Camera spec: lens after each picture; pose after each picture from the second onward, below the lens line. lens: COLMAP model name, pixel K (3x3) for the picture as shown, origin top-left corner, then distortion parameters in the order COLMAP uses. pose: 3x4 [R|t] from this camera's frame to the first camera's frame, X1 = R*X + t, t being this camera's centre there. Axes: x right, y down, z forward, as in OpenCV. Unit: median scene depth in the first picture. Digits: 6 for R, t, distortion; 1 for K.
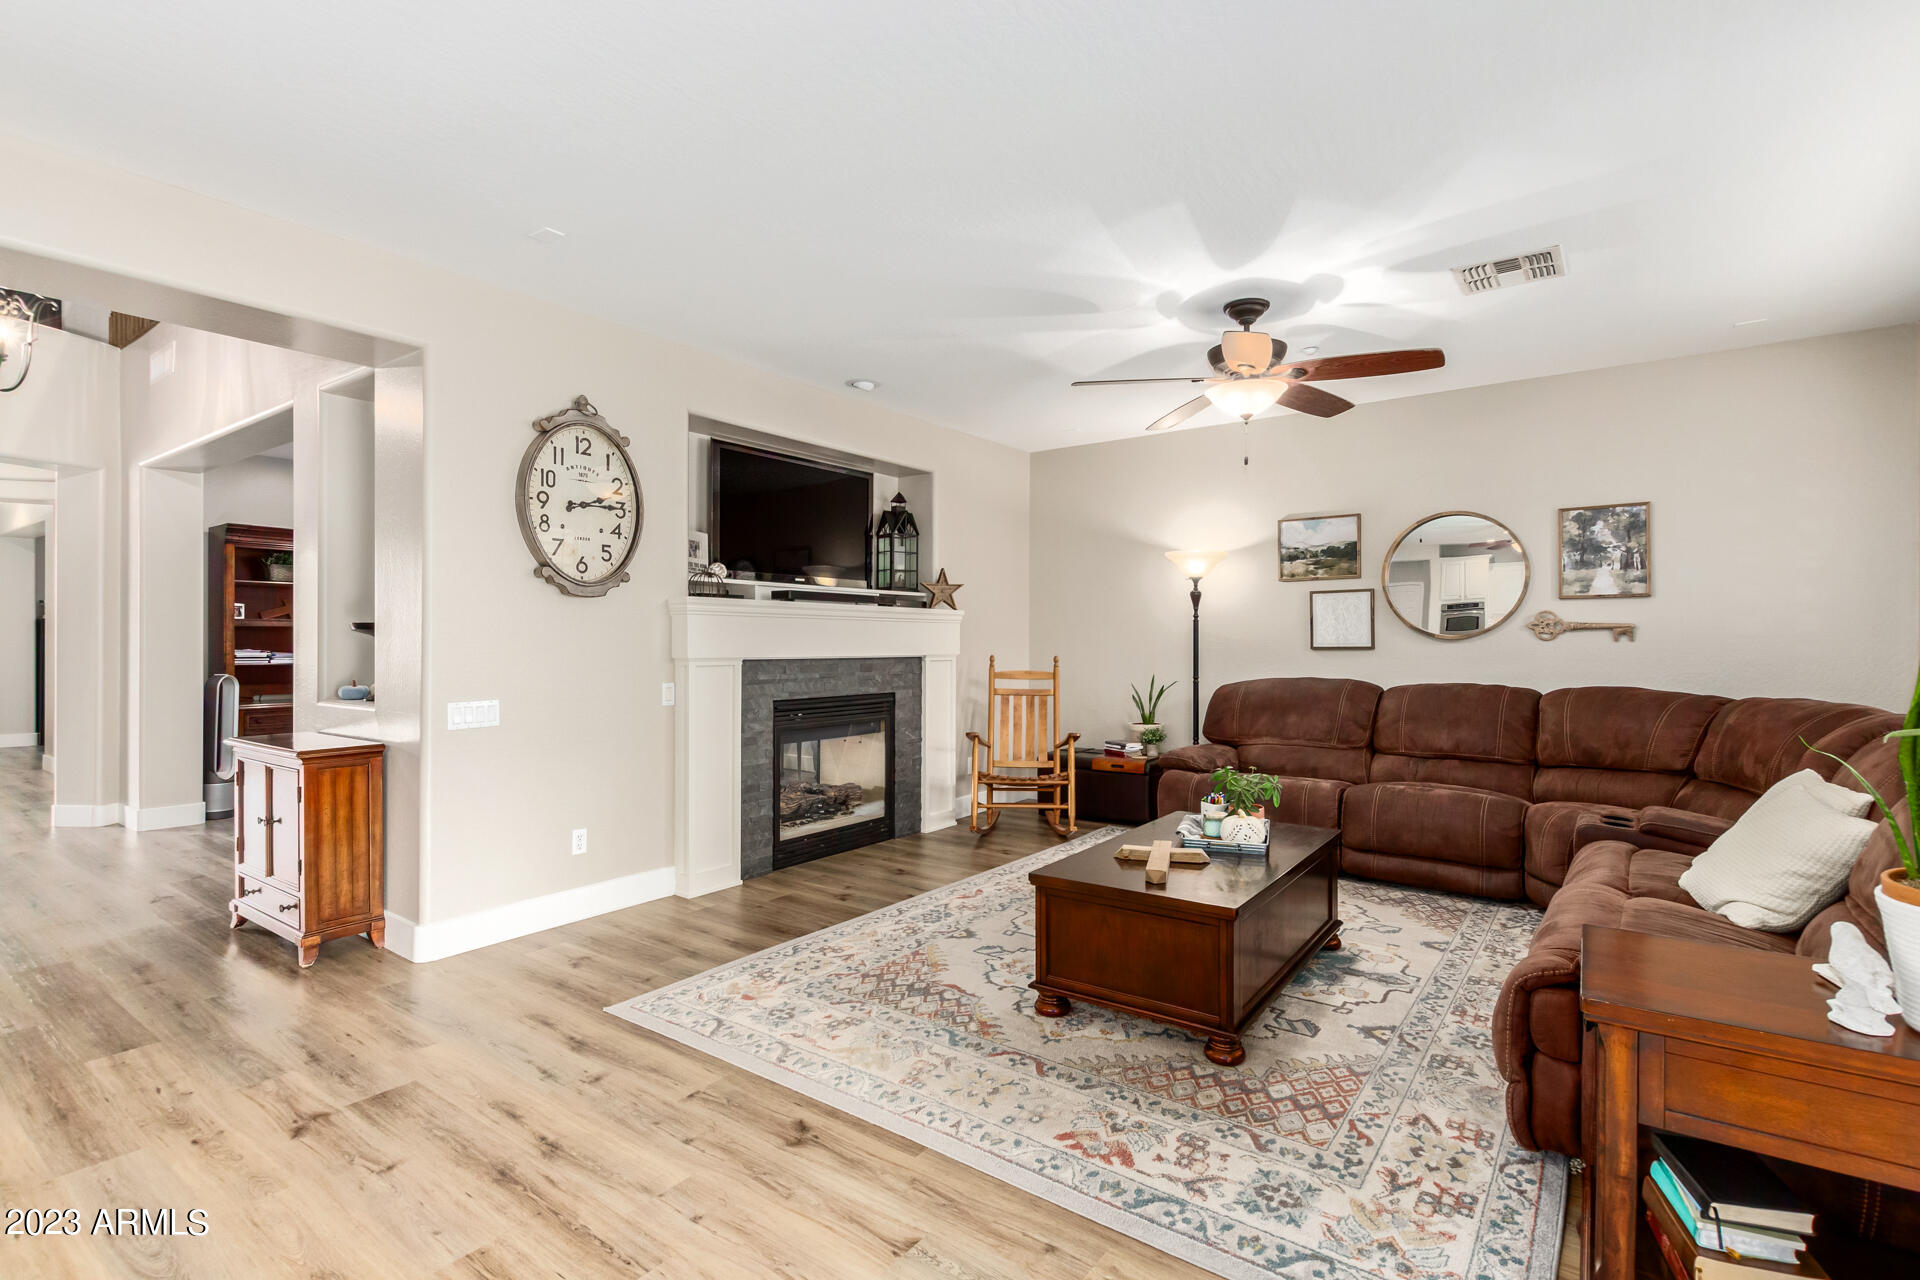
lens RADIAL K [[880.5, 0, 978.8], [0, 880.5, 634.8], [0, 0, 1]] dist [0.003580, -0.001788]
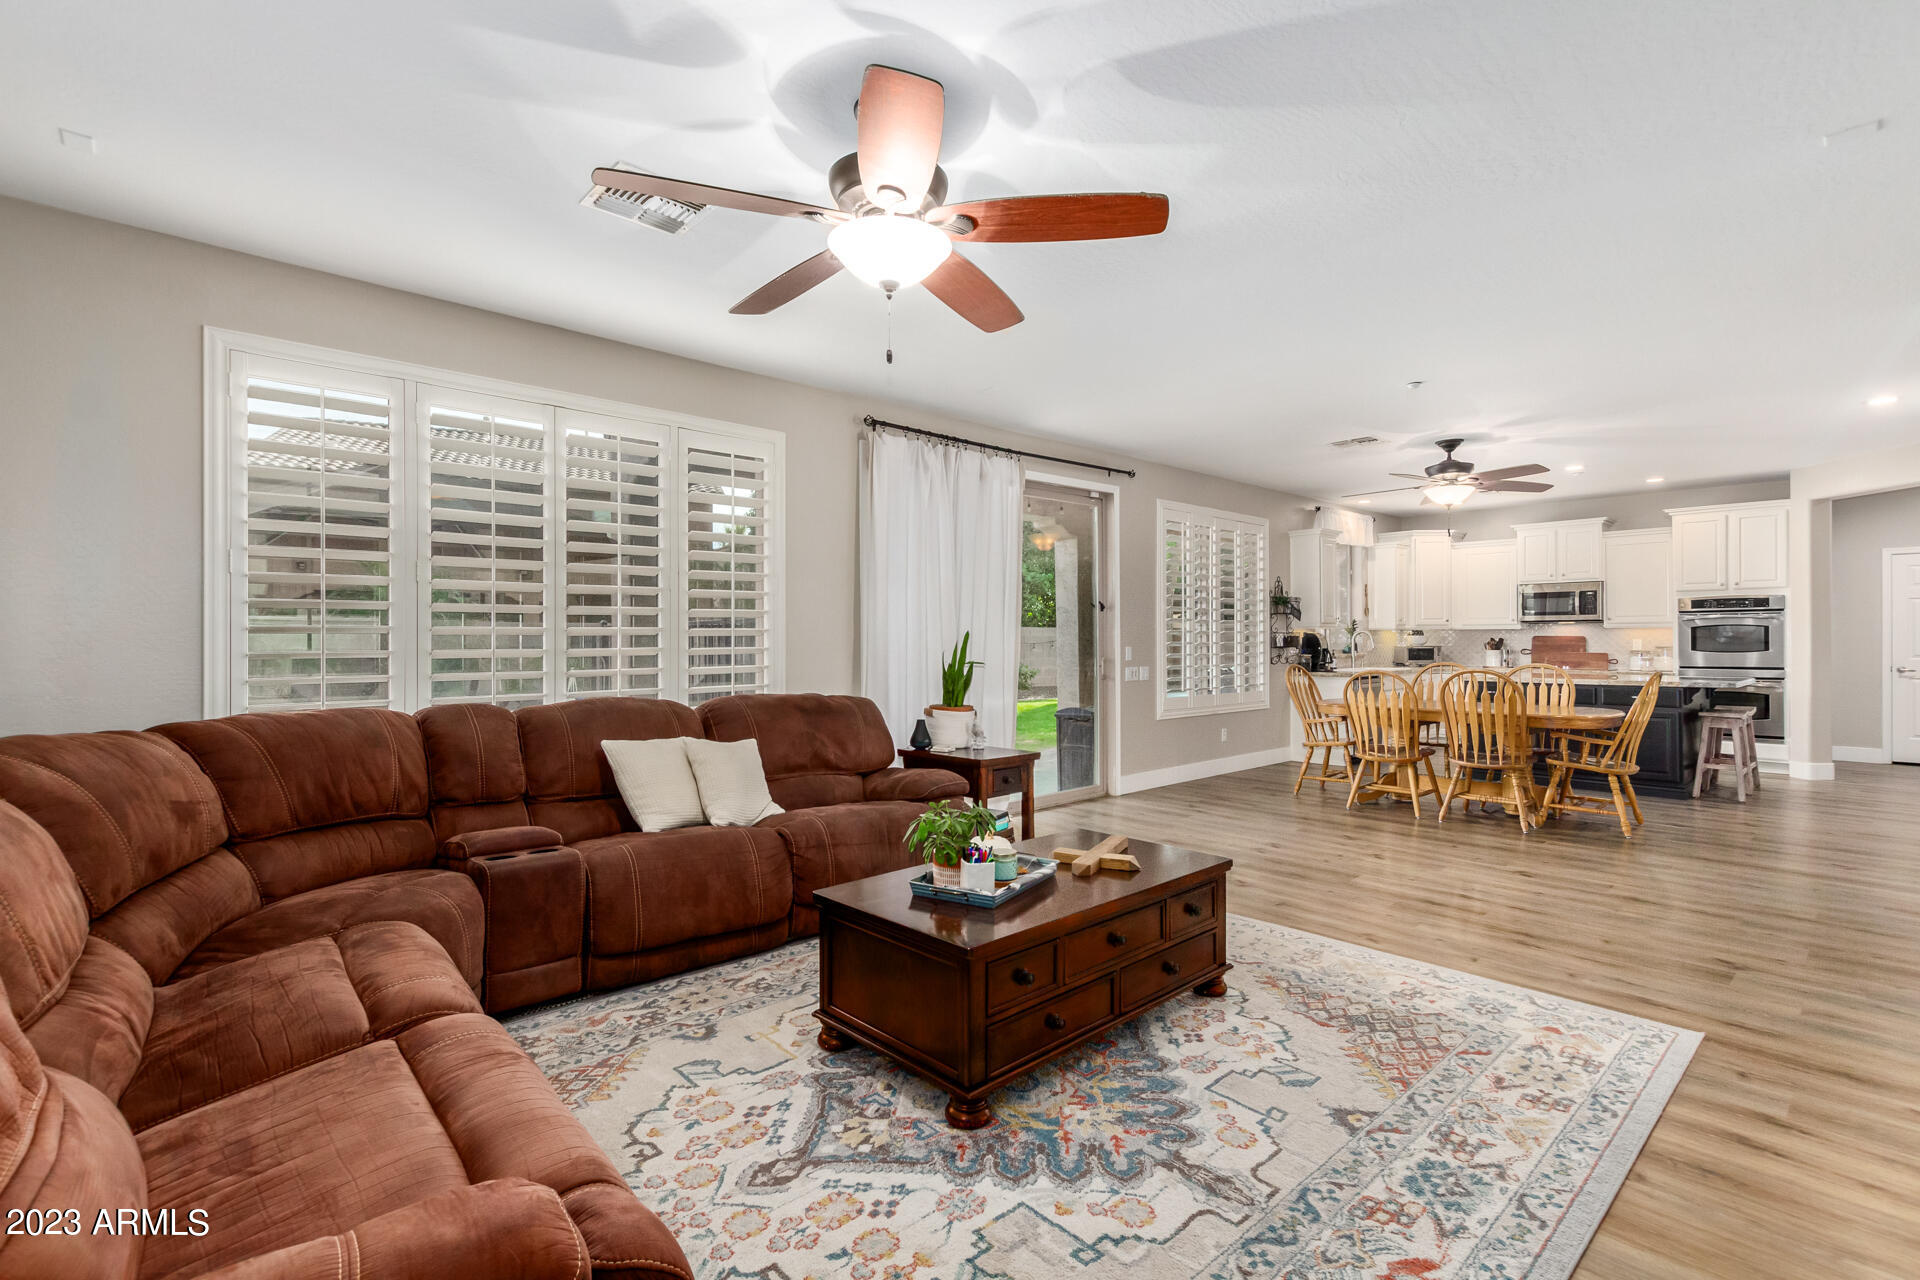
lens RADIAL K [[880.5, 0, 962.6], [0, 880.5, 647.6], [0, 0, 1]] dist [0.003580, -0.001788]
pose [[-0.979012, -0.001485, 0.203797, 0.106820], [0.001010, 0.999926, 0.012134, -0.000047], [-0.203800, 0.012085, -0.978938, 1.406386]]
